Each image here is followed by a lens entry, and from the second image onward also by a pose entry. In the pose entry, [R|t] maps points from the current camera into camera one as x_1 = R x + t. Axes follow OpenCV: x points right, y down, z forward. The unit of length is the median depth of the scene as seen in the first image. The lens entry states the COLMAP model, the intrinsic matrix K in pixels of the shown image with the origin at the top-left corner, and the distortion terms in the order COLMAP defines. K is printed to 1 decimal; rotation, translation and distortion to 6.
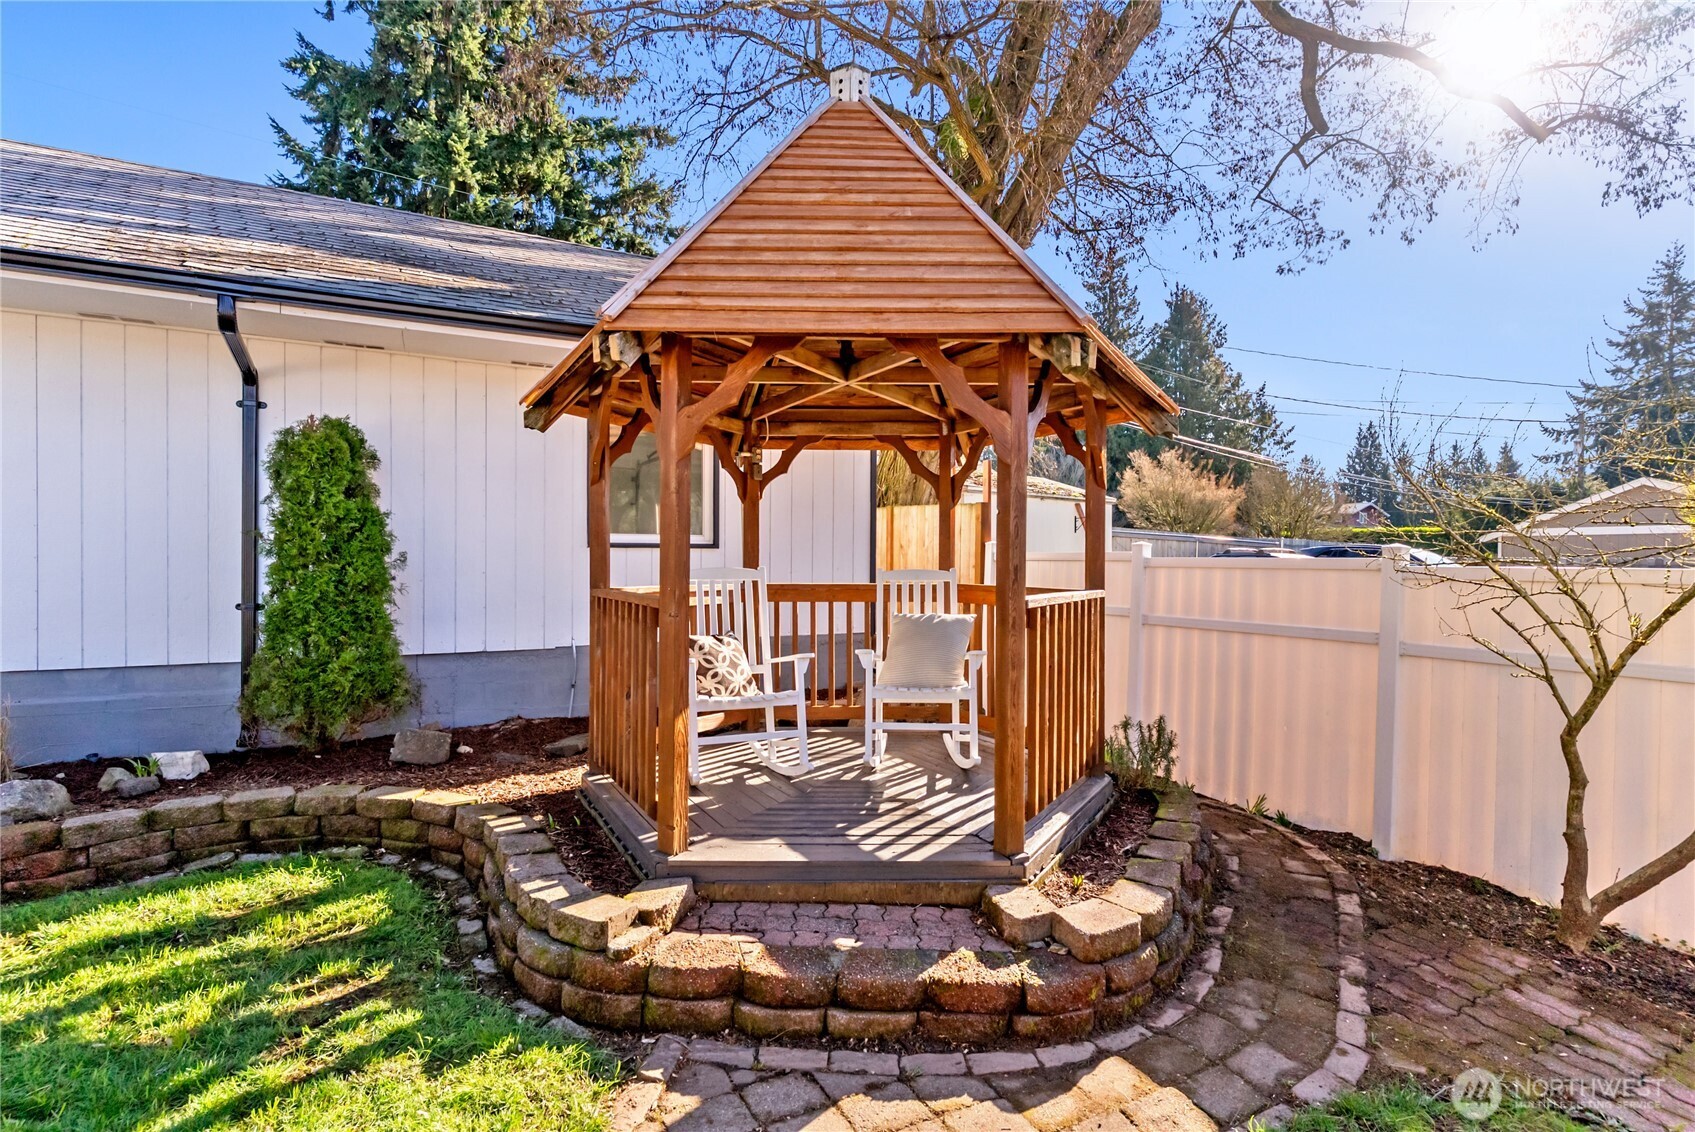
lens RADIAL K [[802.3, 0, 847.5], [0, 802.3, 566.0], [0, 0, 1]] dist [-0.000338, 0.000110]
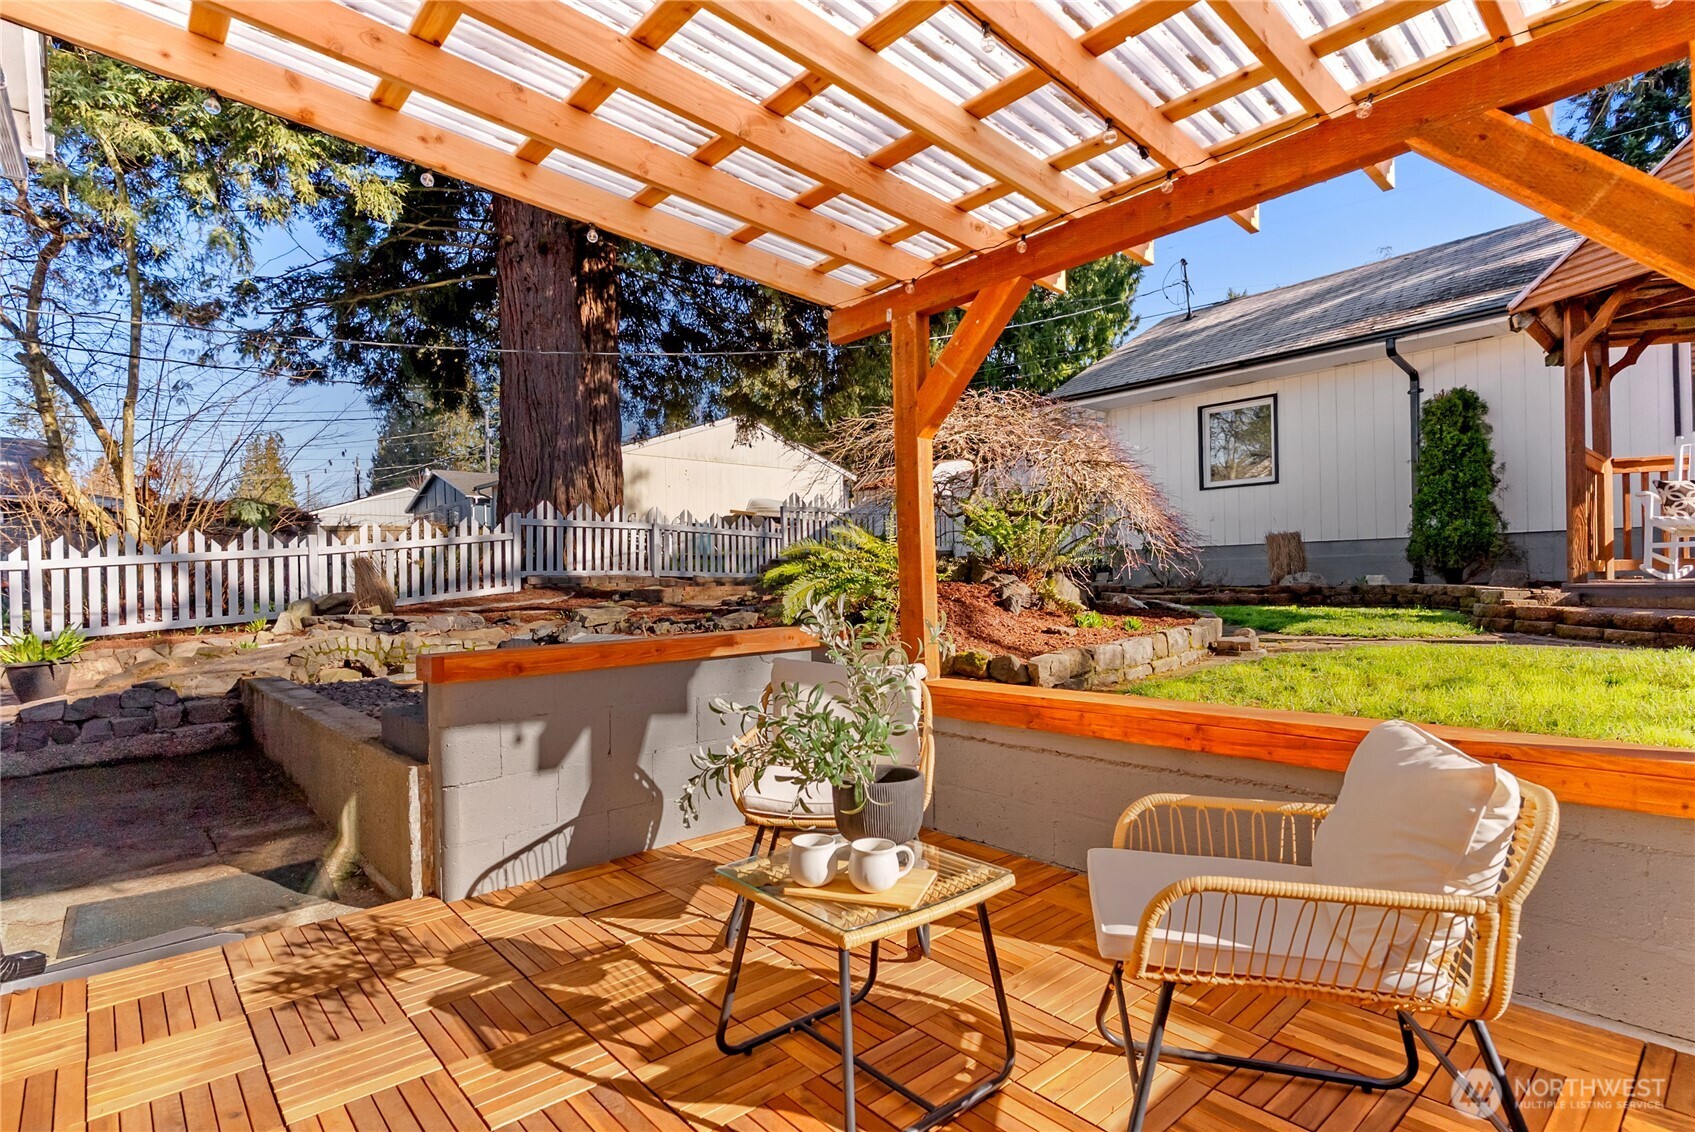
lens RADIAL K [[838.7, 0, 843.3], [0, 838.7, 584.3], [0, 0, 1]] dist [0.002256, 0.000369]
pose [[0.212458, -0.004186, -0.977161, 0.764238], [0.015056, 0.999886, -0.001010, 0.198475], [0.977054, -0.014497, 0.212497, -0.608194]]
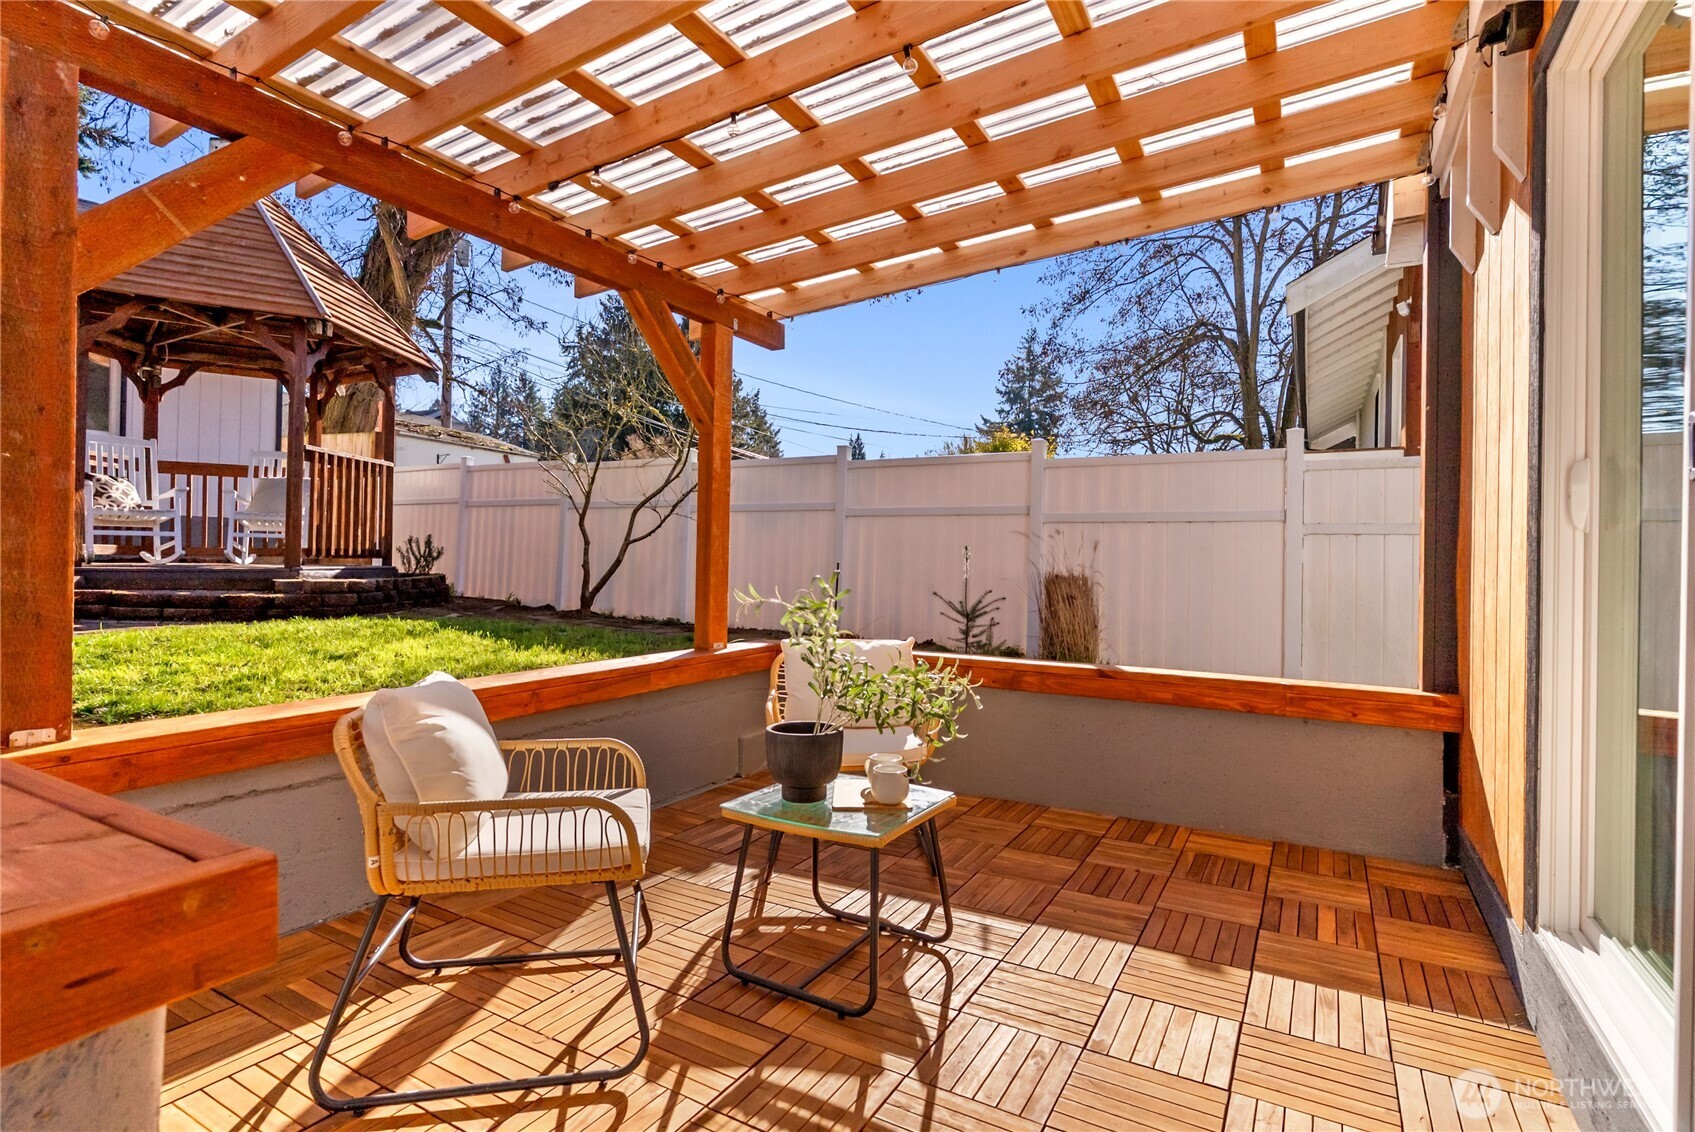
lens RADIAL K [[821.9, 0, 849.1], [0, 821.9, 551.4], [0, 0, 1]] dist [-0.002500, -0.000171]
pose [[0.859990, 0.014673, 0.510100, 0.210151], [-0.009671, 0.999876, -0.012457, 0.194020], [-0.510220, 0.005780, 0.860025, -0.897842]]
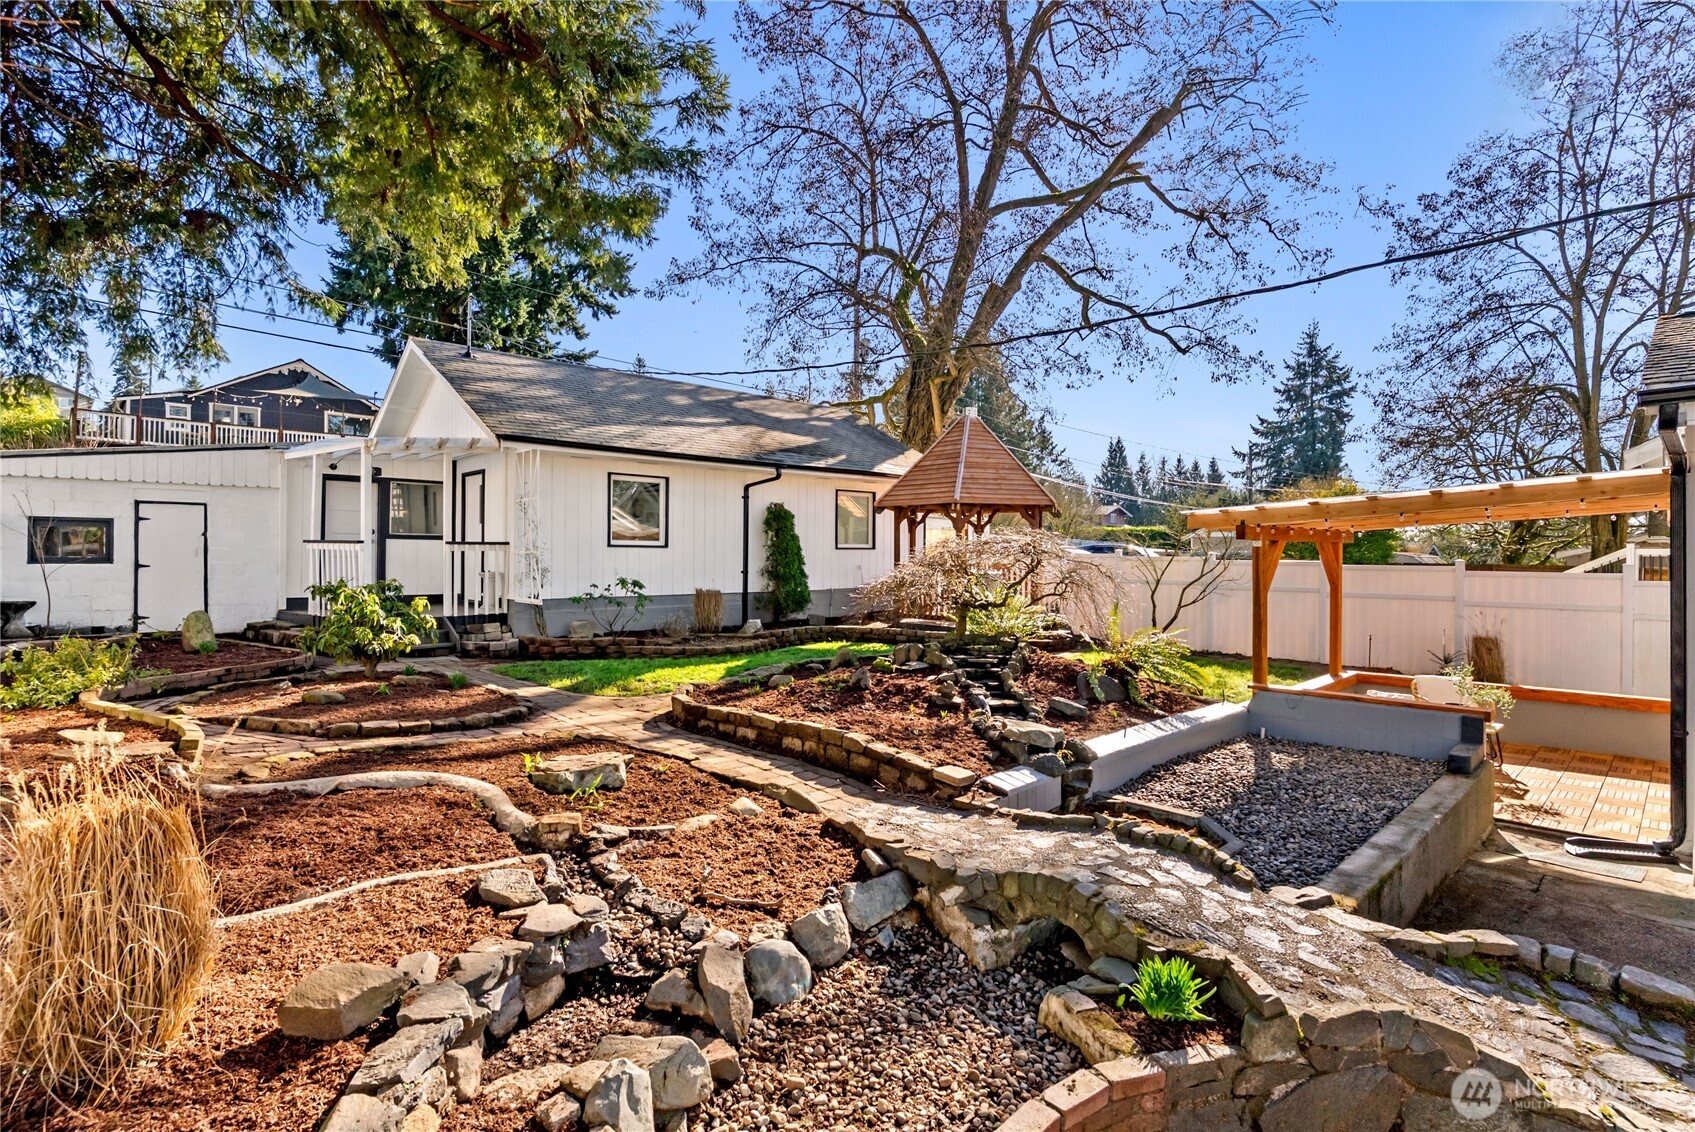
lens RADIAL K [[826.2, 0, 849.4], [0, 826.2, 557.8], [0, 0, 1]] dist [-0.002413, -0.000060]
pose [[0.966280, -0.004317, 0.257458, -1.072693], [0.004426, 0.999990, 0.000156, 0.003696], [-0.257456, 0.000989, 0.966290, -1.710747]]
